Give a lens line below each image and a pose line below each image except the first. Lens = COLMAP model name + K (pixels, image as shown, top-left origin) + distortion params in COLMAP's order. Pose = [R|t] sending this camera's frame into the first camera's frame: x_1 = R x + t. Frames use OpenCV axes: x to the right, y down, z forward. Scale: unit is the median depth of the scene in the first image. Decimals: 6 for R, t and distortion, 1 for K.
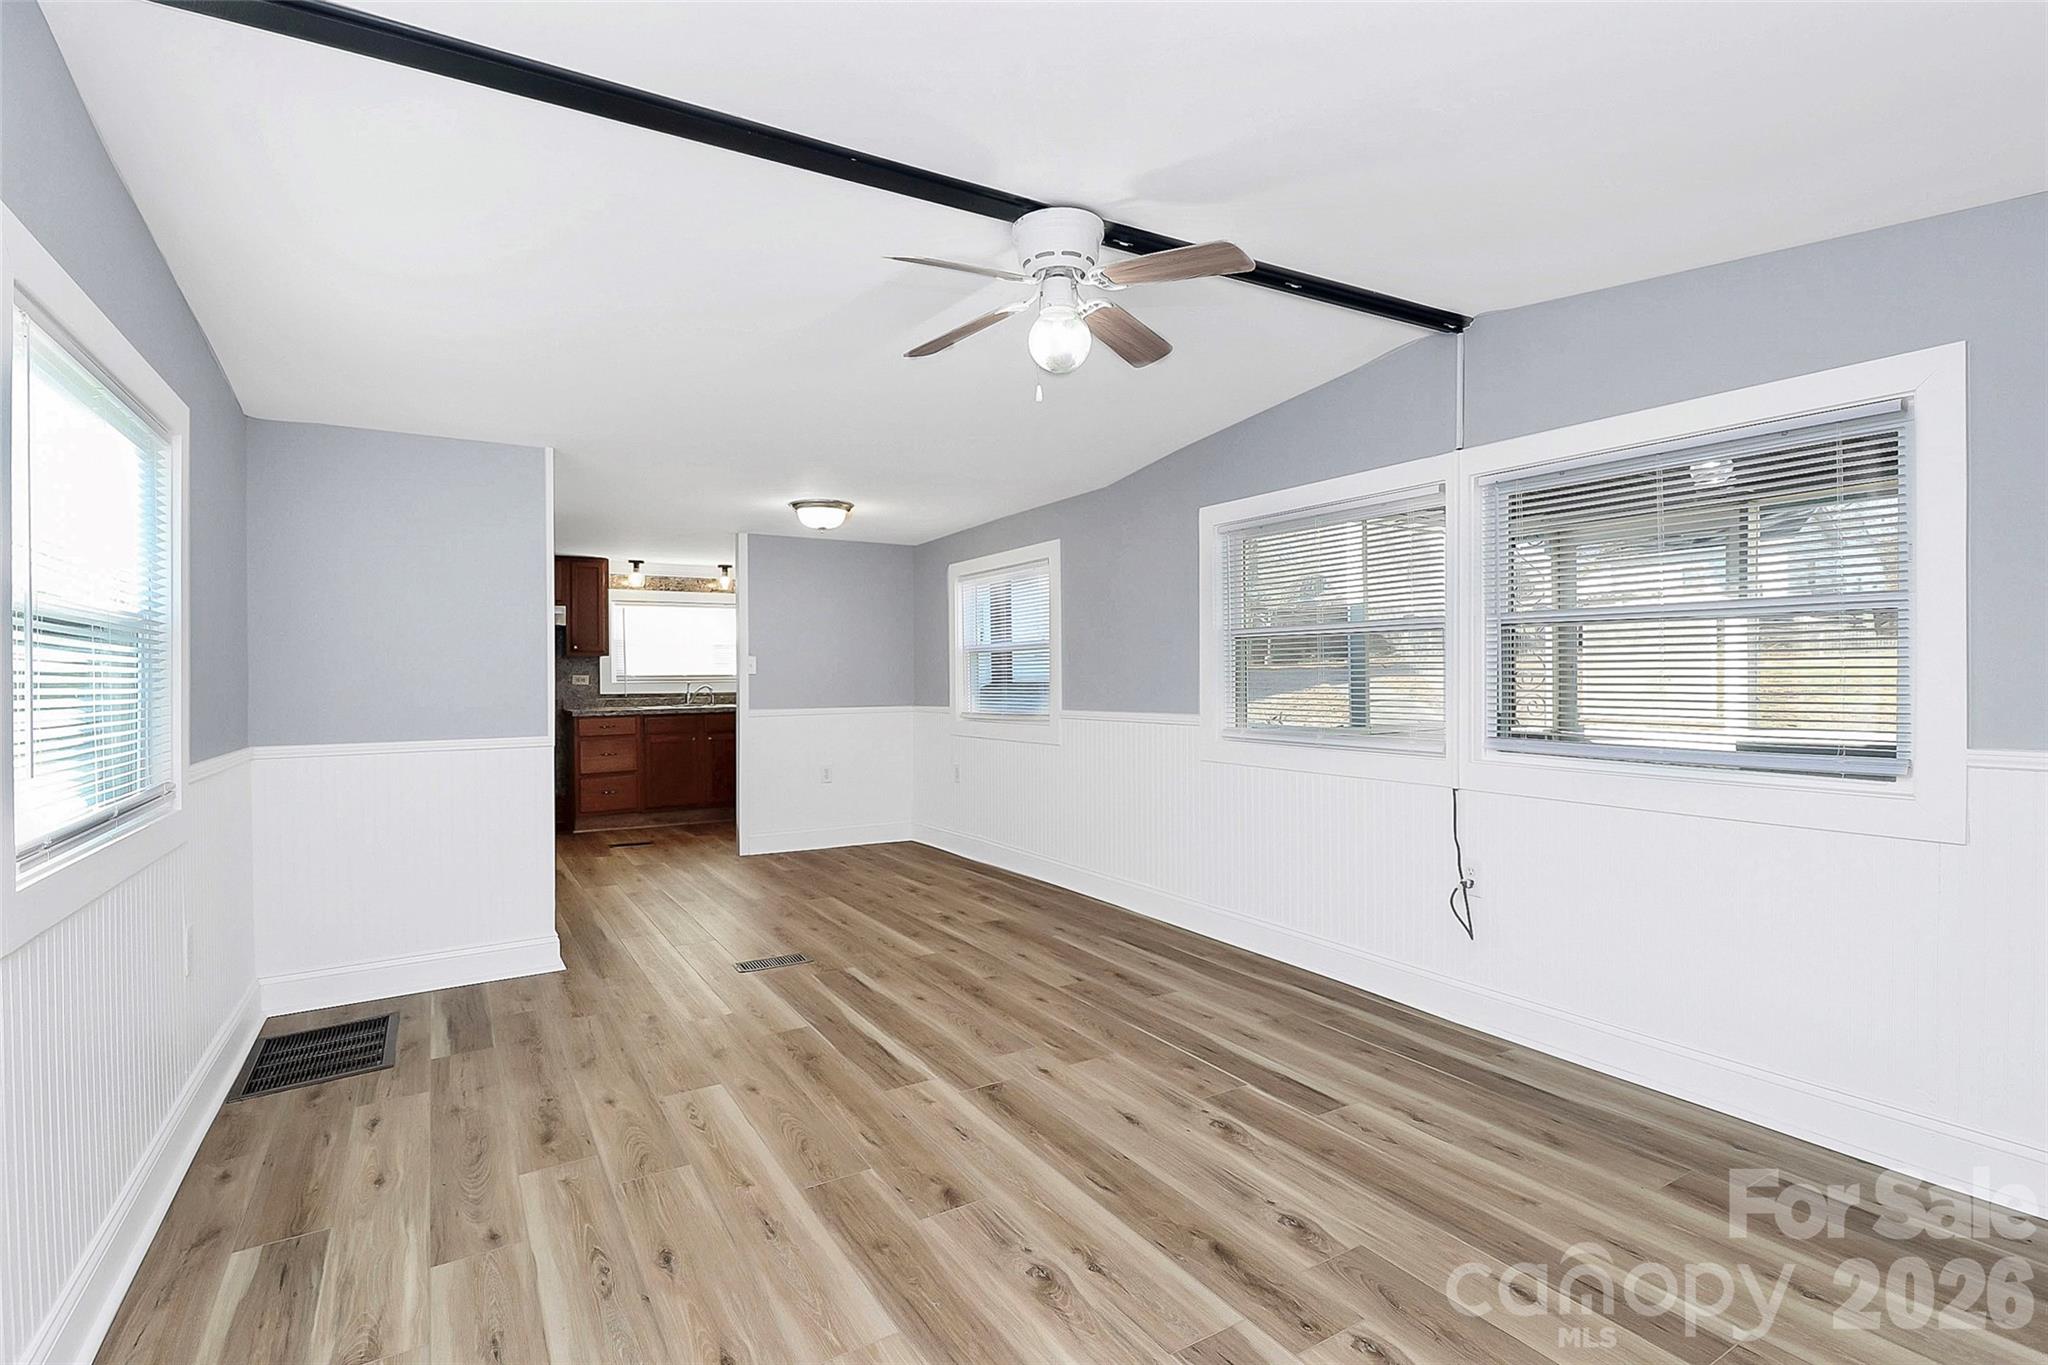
lens RADIAL K [[970.9, 0, 1034.8], [0, 970.9, 681.4], [0, 0, 1]] dist [0.000280, -0.011853]
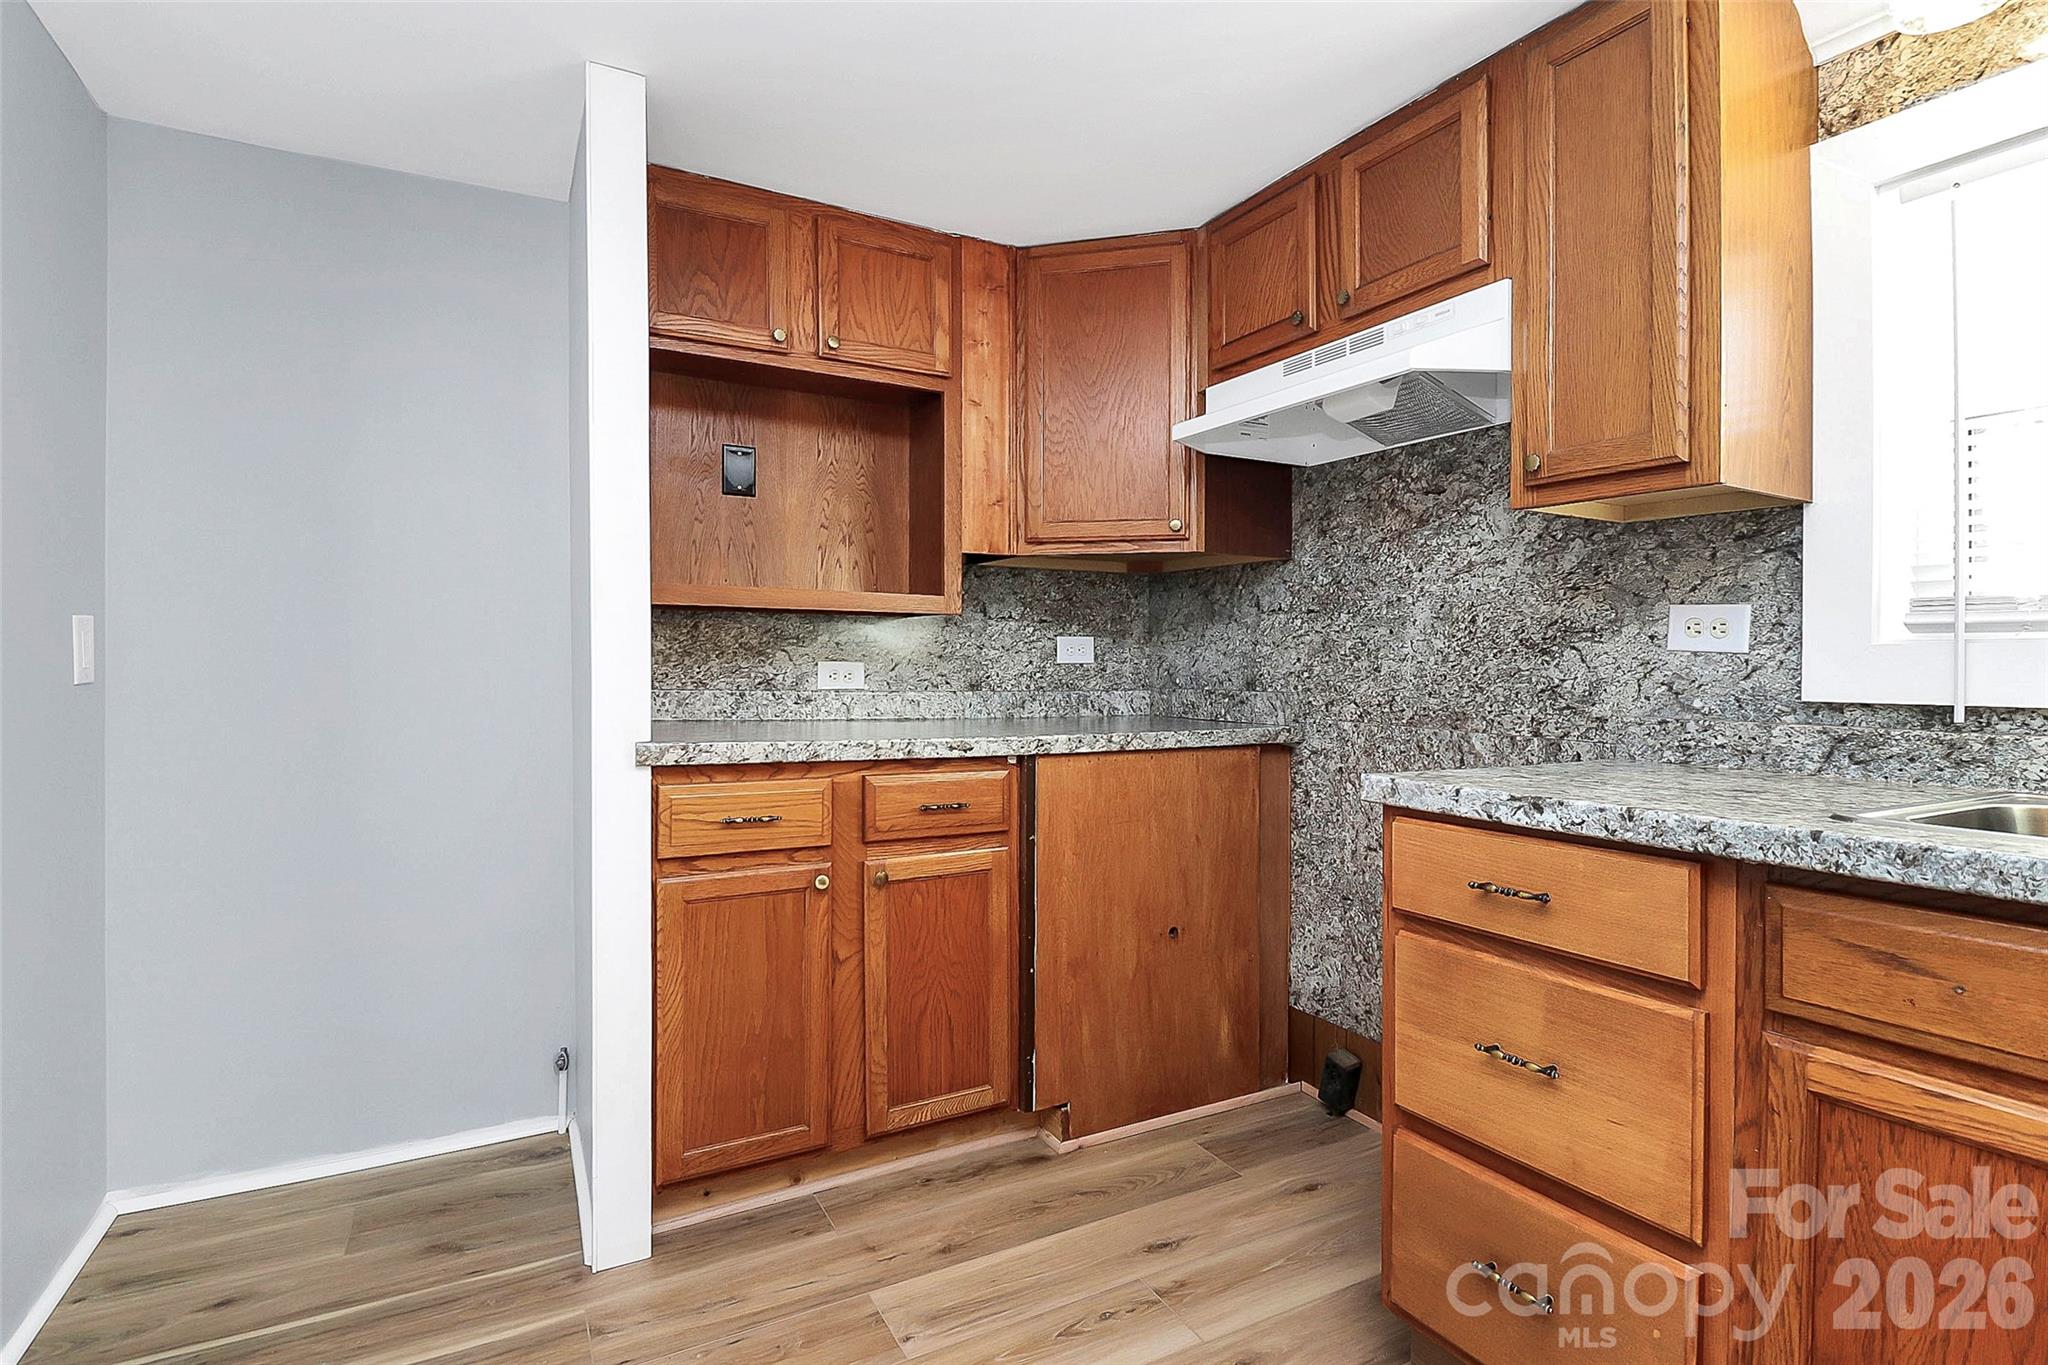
lens RADIAL K [[983.8, 0, 1012.0], [0, 983.8, 664.6], [0, 0, 1]] dist [0.003713, -0.011834]
pose [[-0.068355, 0.006298, -0.997641, -0.667926], [-0.014446, 0.999869, 0.007302, 0.018473], [0.997556, 0.014911, -0.068255, 2.345035]]
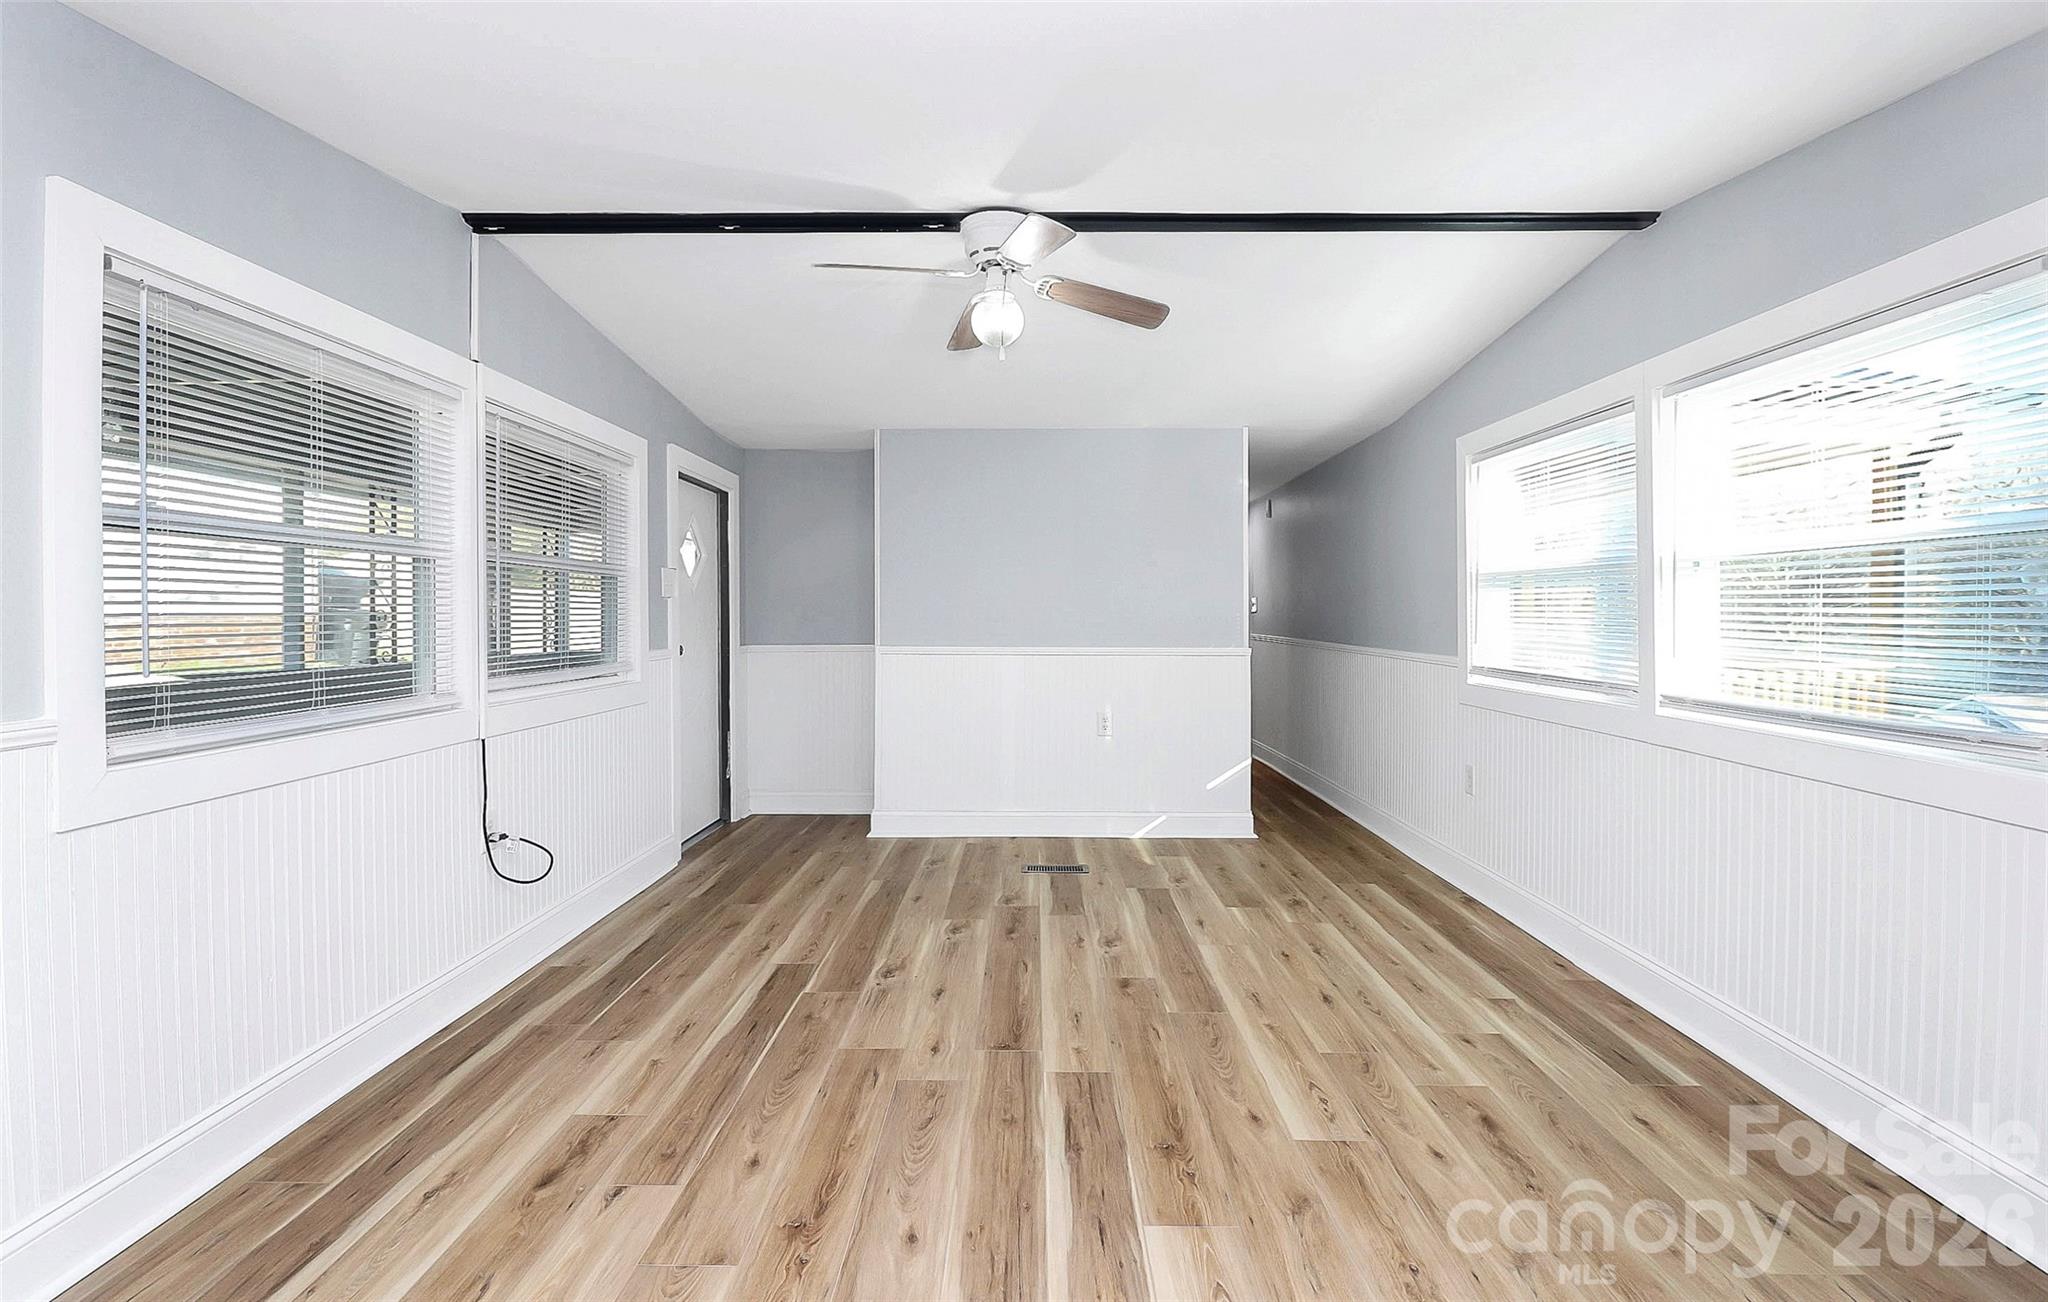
lens RADIAL K [[995.8, 0, 1024.0], [0, 995.8, 651.0], [0, 0, 1]] dist [-0.002106, -0.000331]
pose [[-0.847222, -0.011288, 0.531118, -0.522230], [0.013163, 0.999021, 0.042230, -0.001182], [-0.531075, 0.042769, -0.846245, 1.656335]]
